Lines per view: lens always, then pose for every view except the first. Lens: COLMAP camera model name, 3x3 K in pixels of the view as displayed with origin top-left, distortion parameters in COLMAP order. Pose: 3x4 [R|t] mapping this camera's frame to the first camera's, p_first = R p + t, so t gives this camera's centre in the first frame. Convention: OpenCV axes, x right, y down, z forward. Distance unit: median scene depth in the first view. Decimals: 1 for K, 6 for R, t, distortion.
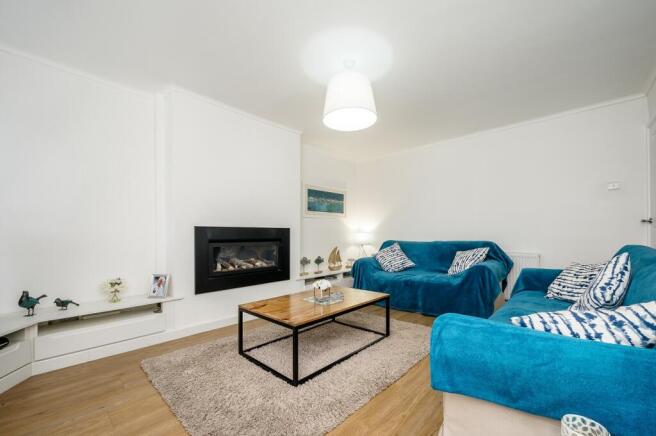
lens RADIAL K [[275.0, 0, 331.6], [0, 275.0, 234.2], [0, 0, 1]] dist [-0.000374, -0.000240]
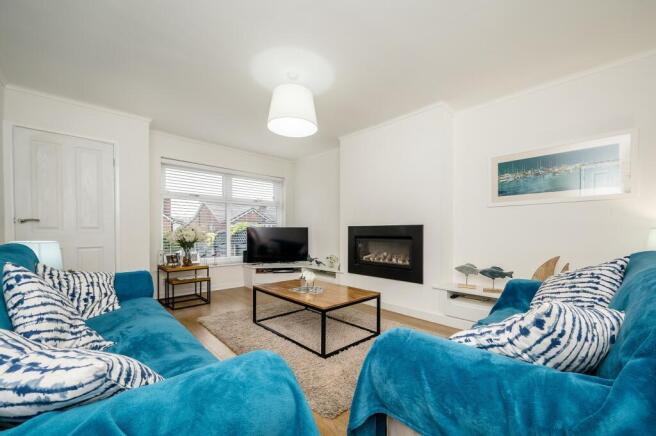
lens RADIAL K [[275.0, 0, 331.6], [0, 275.0, 234.2], [0, 0, 1]] dist [-0.000374, -0.000240]
pose [[-0.093584, 0.021566, -0.995378, 0.904392], [0.007930, 0.999750, 0.020915, -0.017198], [0.995580, -0.005936, -0.093732, 0.979098]]
